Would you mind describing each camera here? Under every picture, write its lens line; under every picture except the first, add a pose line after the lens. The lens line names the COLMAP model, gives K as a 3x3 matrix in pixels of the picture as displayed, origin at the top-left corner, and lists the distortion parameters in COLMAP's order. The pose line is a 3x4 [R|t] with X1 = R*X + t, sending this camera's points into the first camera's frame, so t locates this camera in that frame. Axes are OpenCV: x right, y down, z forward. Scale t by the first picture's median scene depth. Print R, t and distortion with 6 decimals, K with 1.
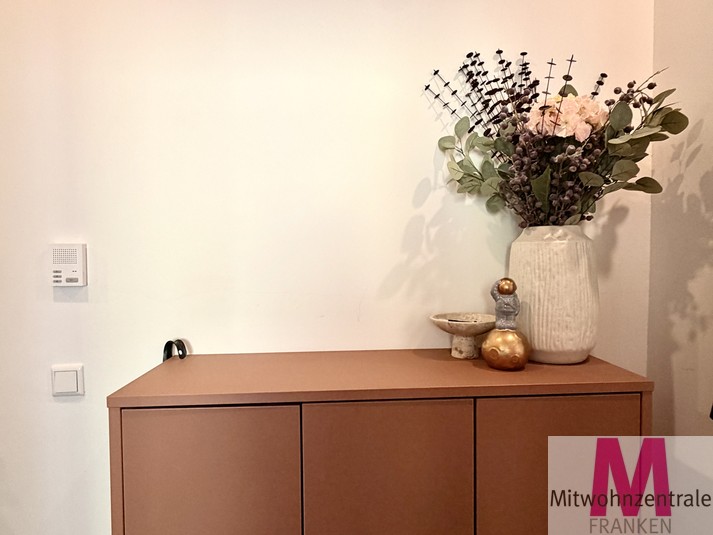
lens RADIAL K [[455.1, 0, 356.5], [0, 455.1, 267.5], [0, 0, 1]] dist [-0.002482, -0.002120]
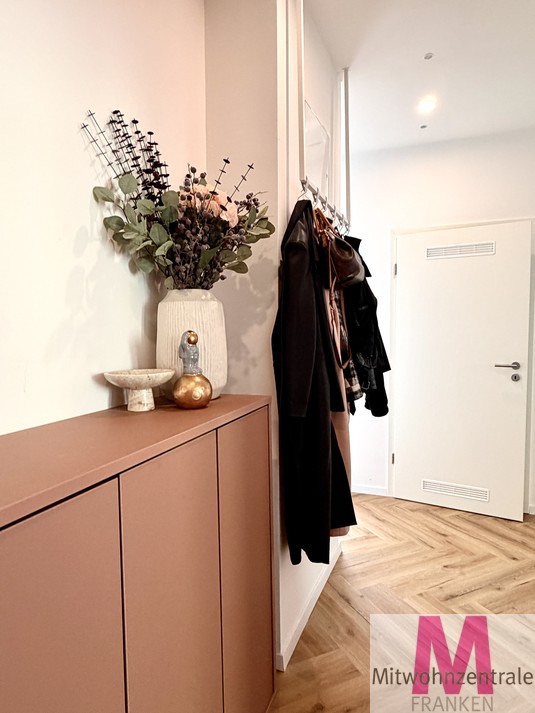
lens RADIAL K [[455.1, 0, 267.5], [0, 455.1, 356.5], [0, 0, 1]] dist [-0.002482, -0.002120]
pose [[0.385466, -0.044071, 0.921669, -0.627900], [0.035774, 0.998822, 0.032799, 0.053566], [-0.922028, 0.020329, 0.386588, 0.353336]]
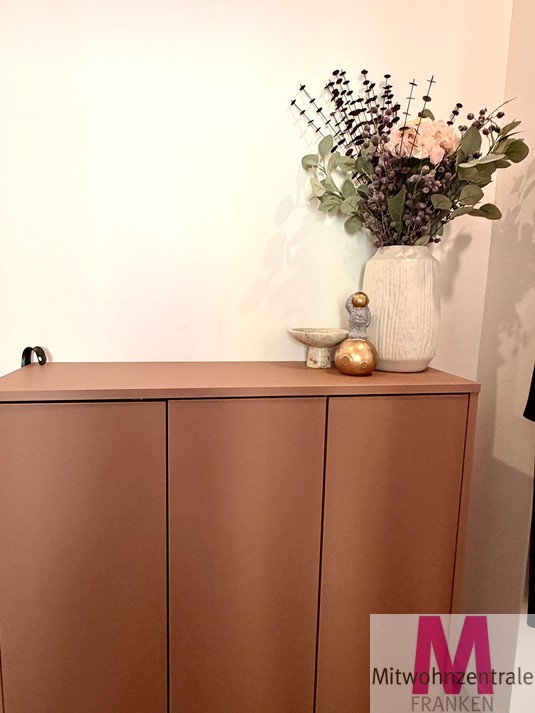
lens RADIAL K [[455.1, 0, 267.5], [0, 455.1, 356.5], [0, 0, 1]] dist [-0.002482, -0.002120]
pose [[0.991591, 0.017338, 0.128242, -0.021846], [-0.030825, 0.994105, 0.103951, 0.064991], [-0.125683, -0.107030, 0.986280, -0.046019]]
